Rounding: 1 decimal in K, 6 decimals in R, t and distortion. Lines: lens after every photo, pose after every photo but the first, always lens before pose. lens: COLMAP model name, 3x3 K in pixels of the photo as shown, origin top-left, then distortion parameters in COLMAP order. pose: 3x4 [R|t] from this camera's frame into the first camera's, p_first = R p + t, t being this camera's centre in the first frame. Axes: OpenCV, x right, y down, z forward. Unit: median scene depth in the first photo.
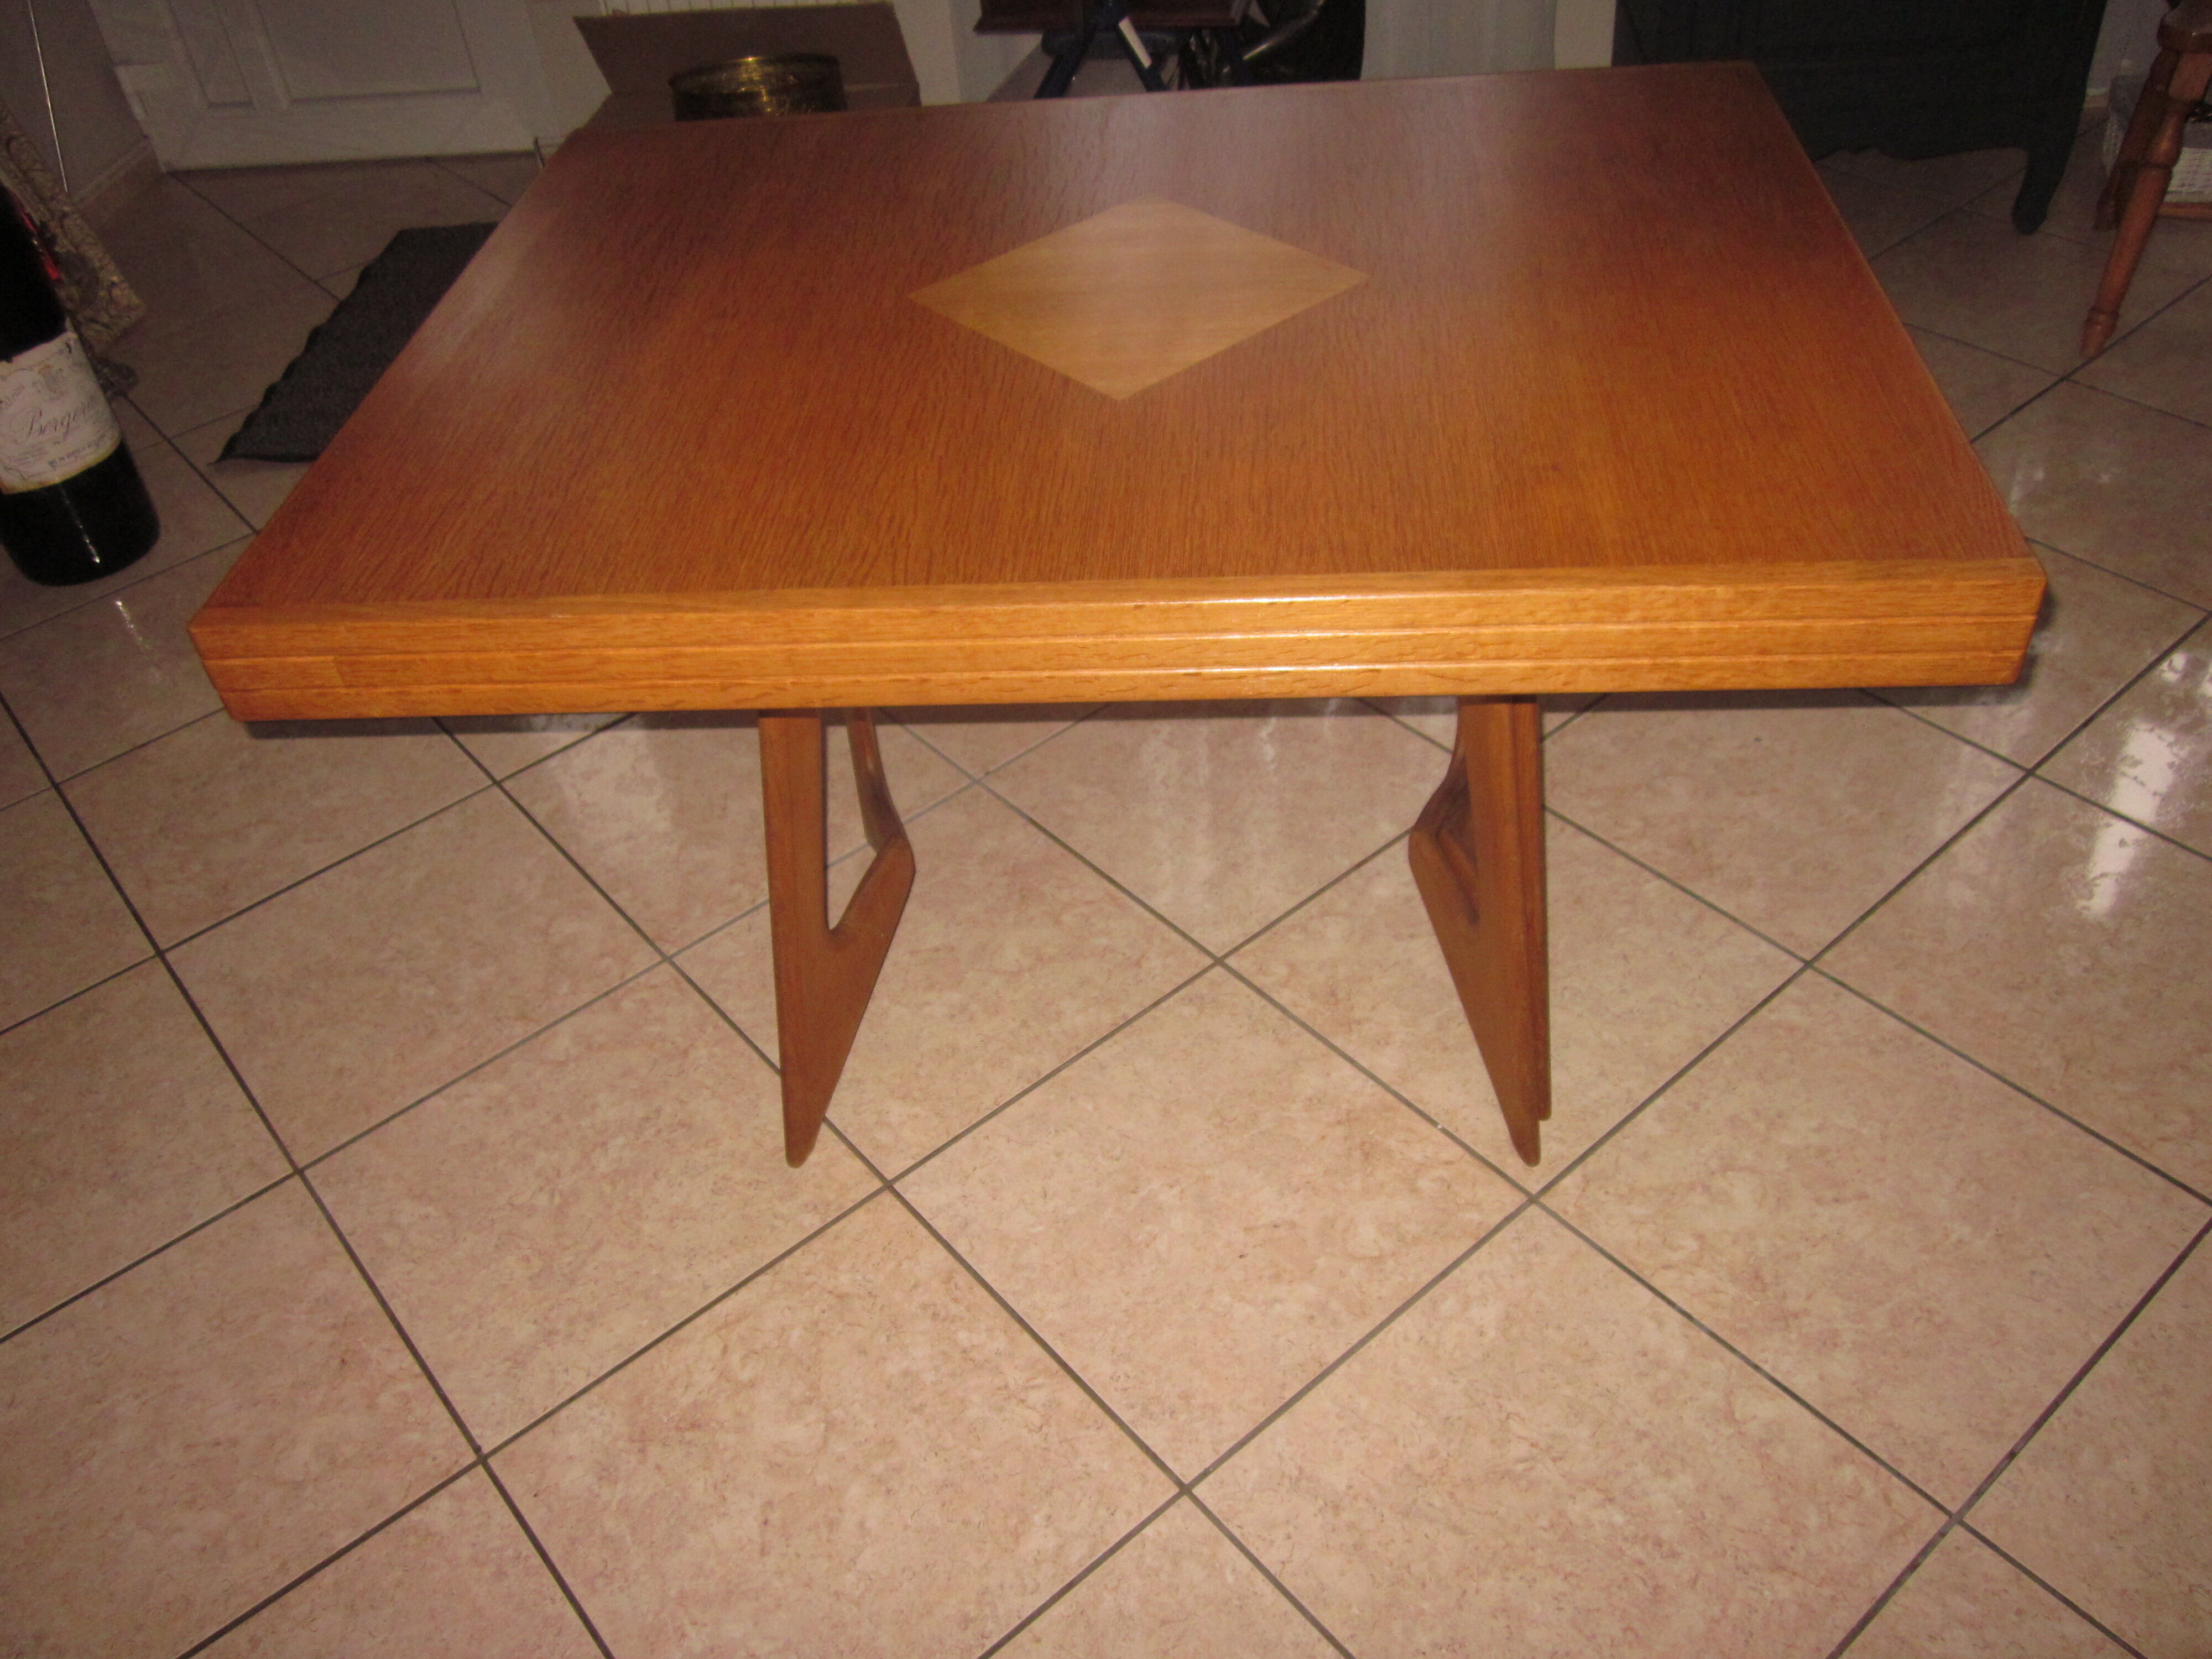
lens RADIAL K [[1856.7, 0, 1117.0], [0, 1856.7, 777.1], [0, 0, 1]] dist [-0.045648, 0.012217]
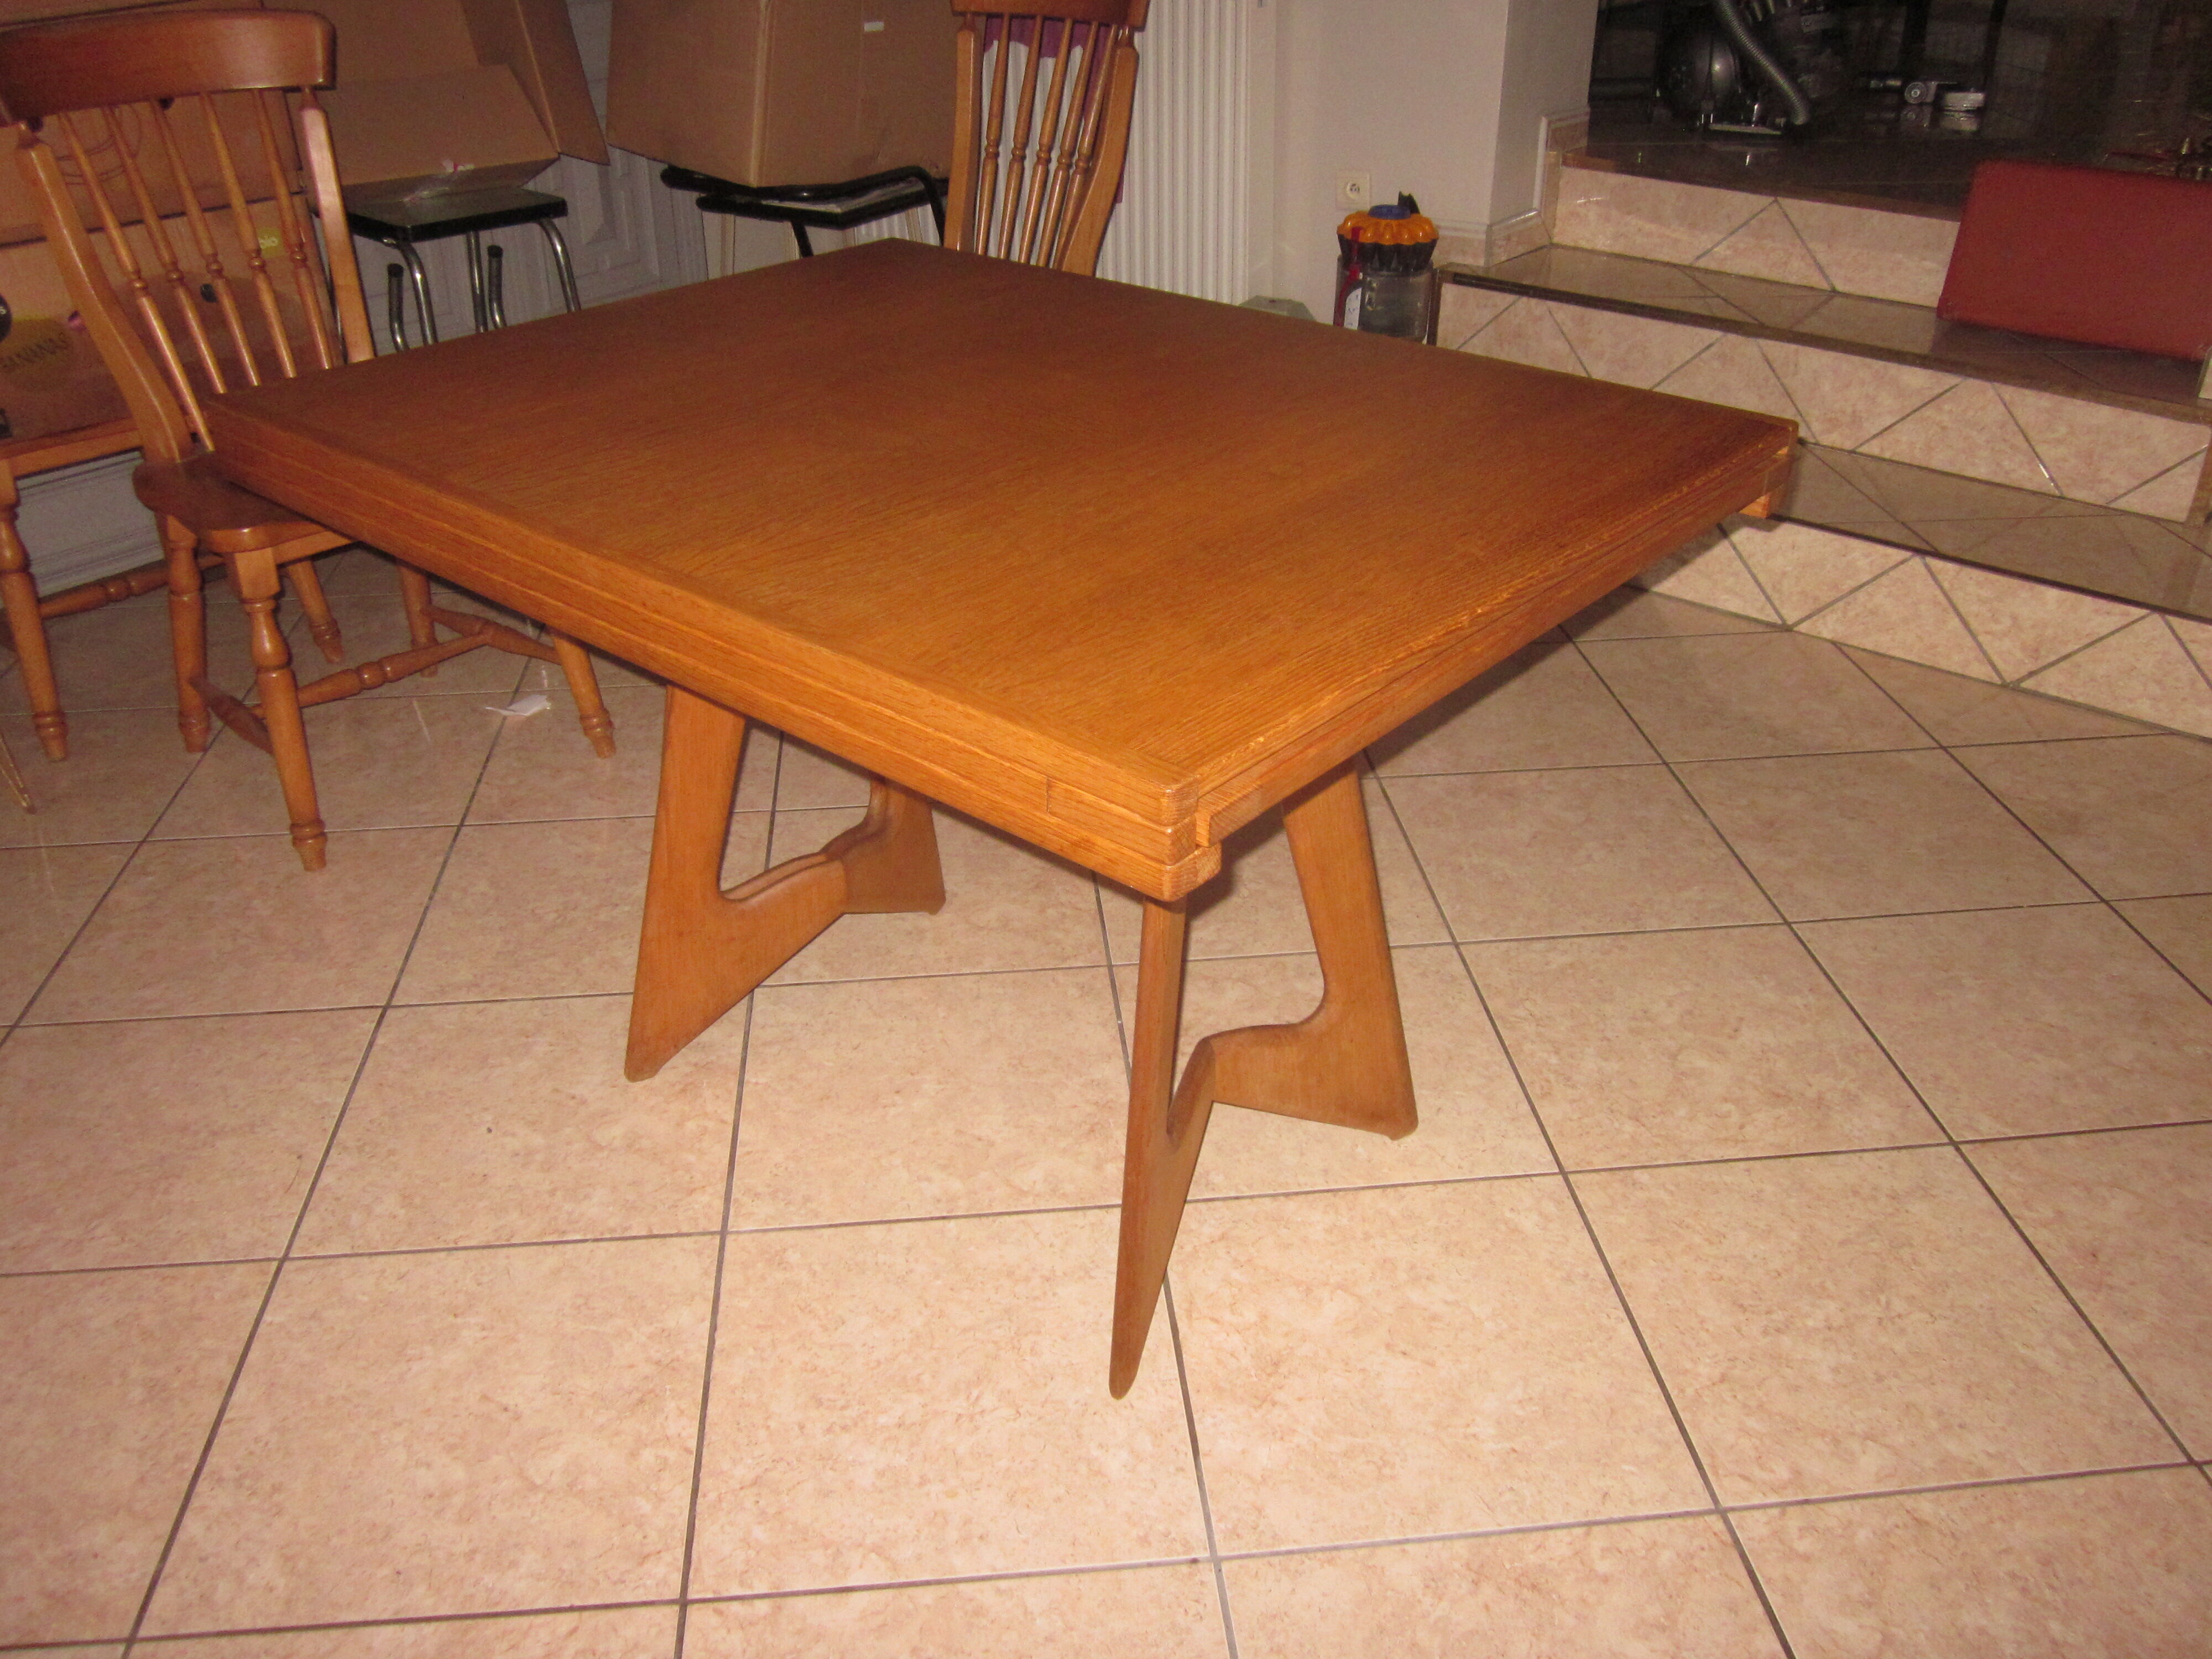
lens RADIAL K [[1856.7, 0, 1117.0], [0, 1856.7, 777.1], [0, 0, 1]] dist [-0.045648, 0.012217]
pose [[-0.821865, -0.200367, 0.533284, -0.460988], [0.414442, 0.431981, 0.801018, -0.893728], [-0.390866, 0.879344, -0.271989, 1.254460]]
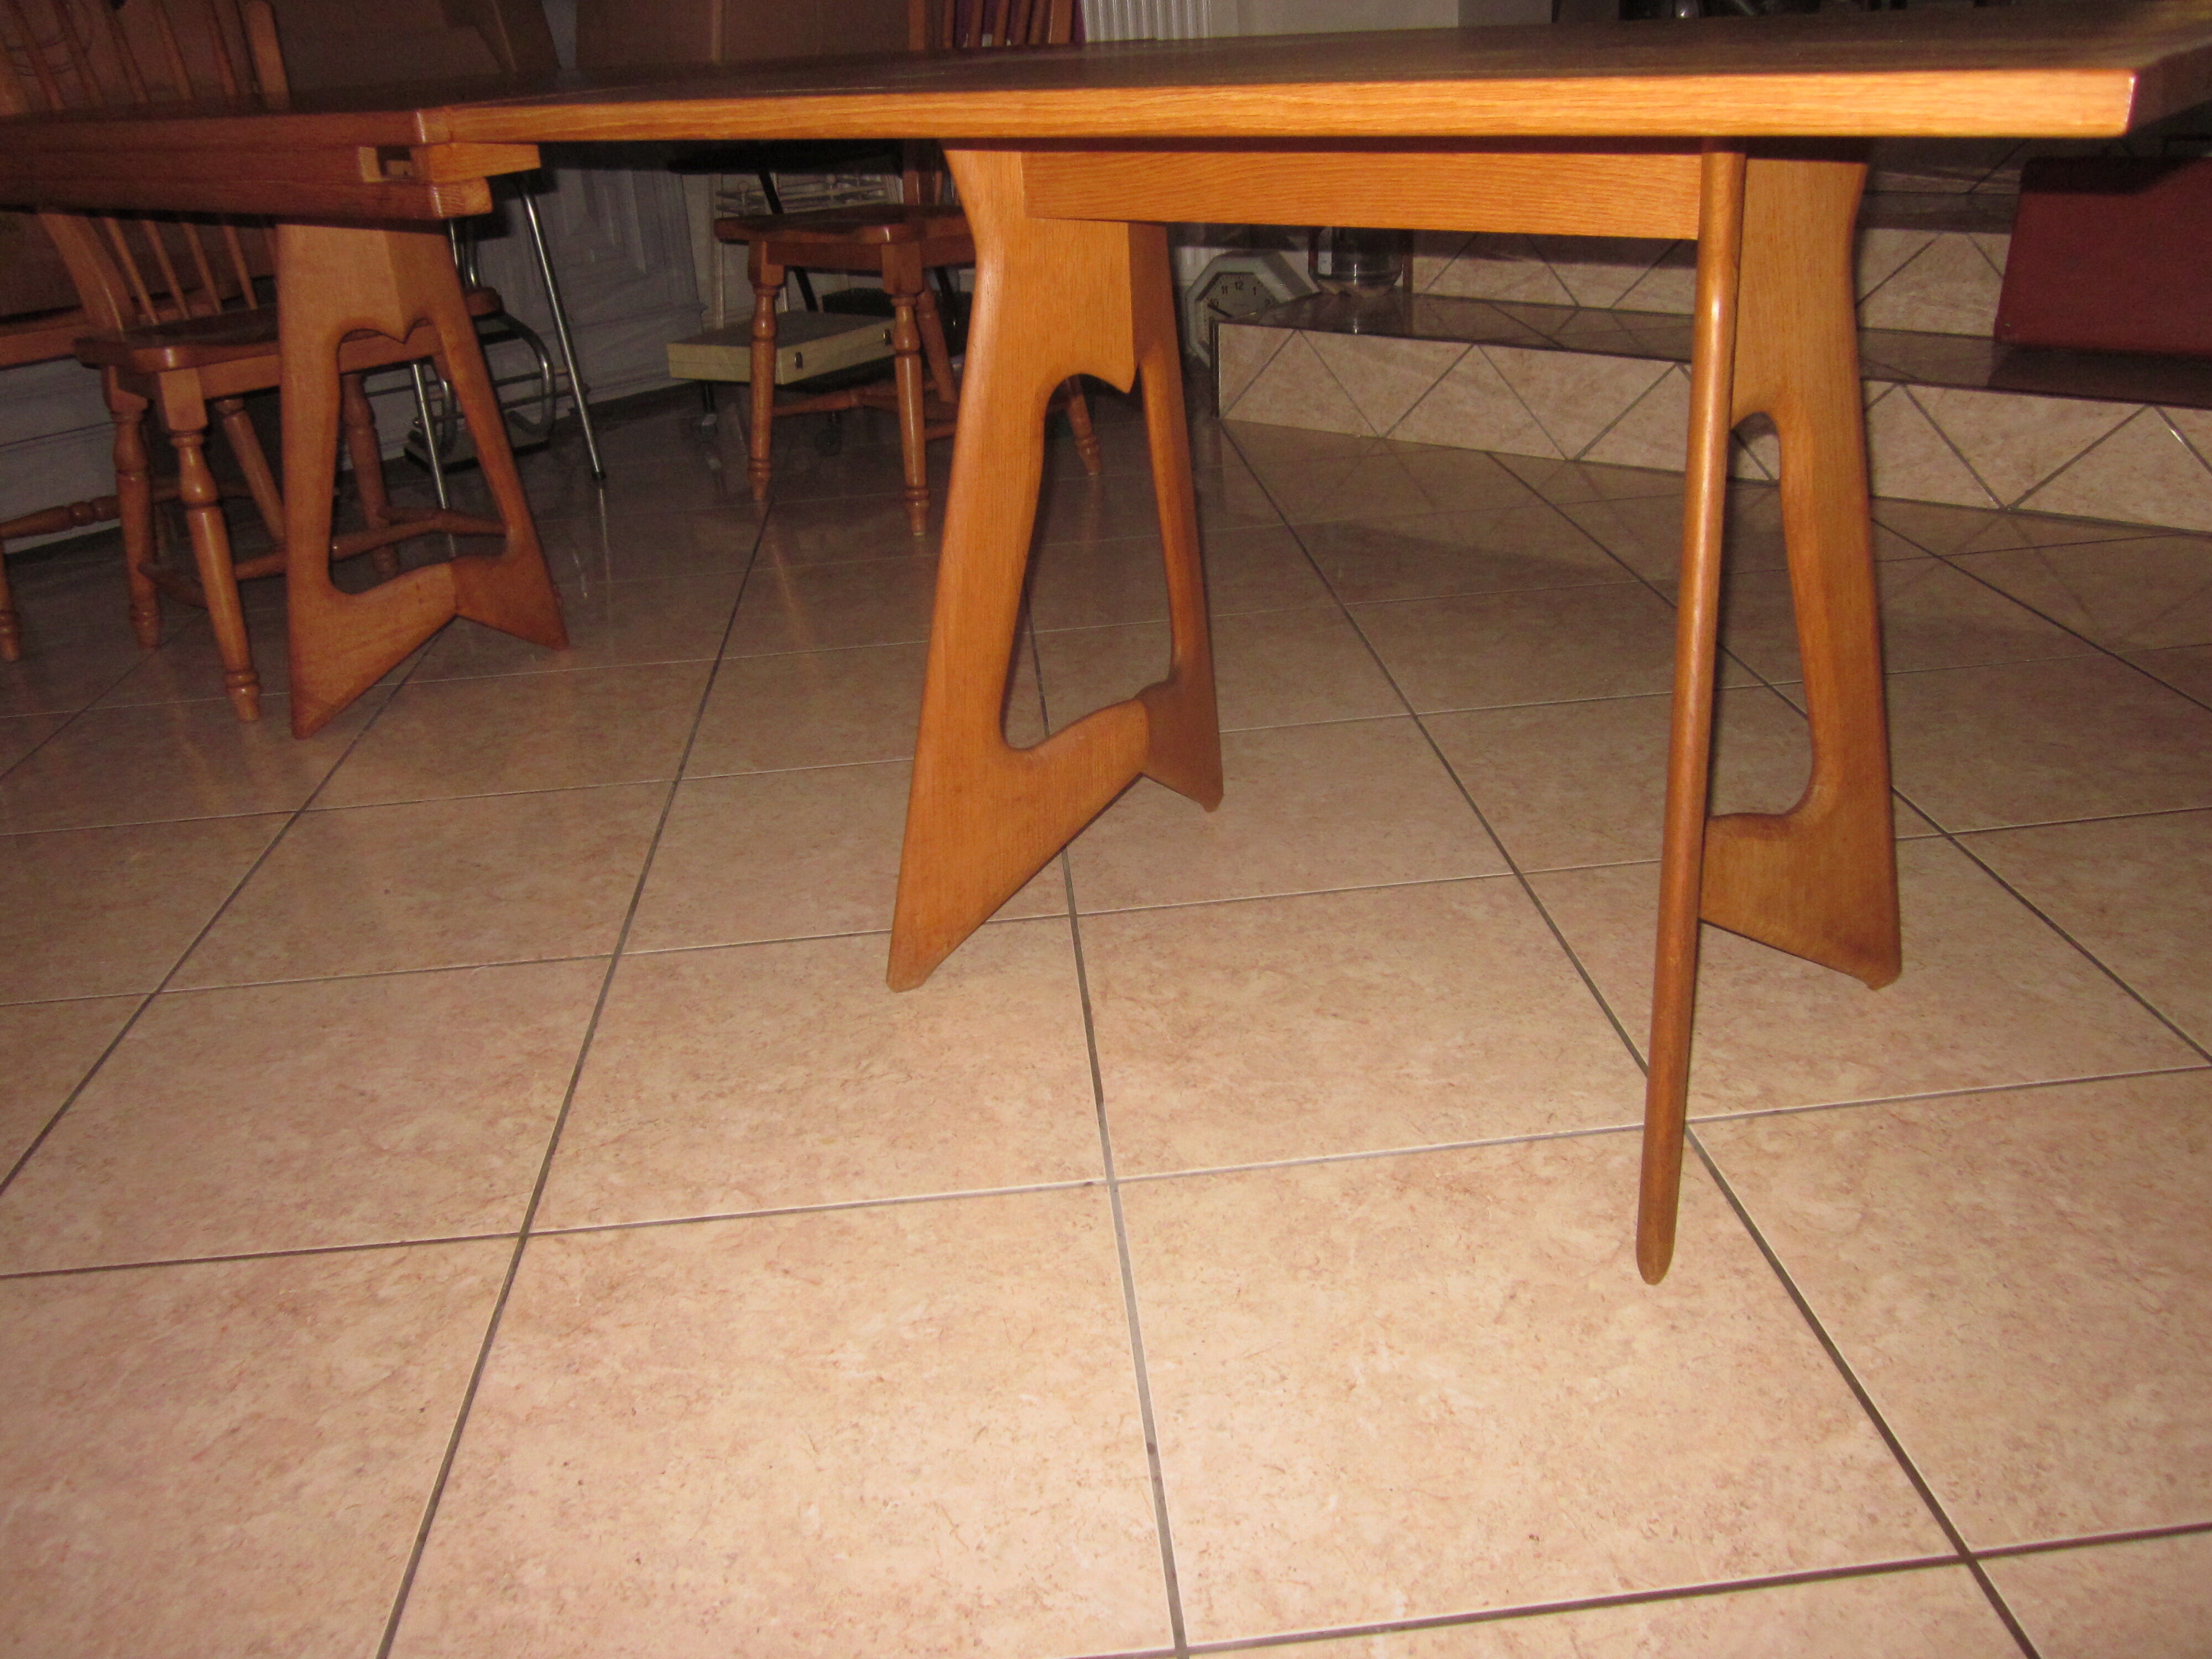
lens RADIAL K [[1856.7, 0, 1117.0], [0, 1856.7, 777.1], [0, 0, 1]] dist [-0.045648, 0.012217]
pose [[-0.806324, -0.109847, 0.581184, -0.551924], [0.464418, 0.490905, 0.737108, -0.677032], [-0.366275, 0.864260, -0.344813, 1.451087]]
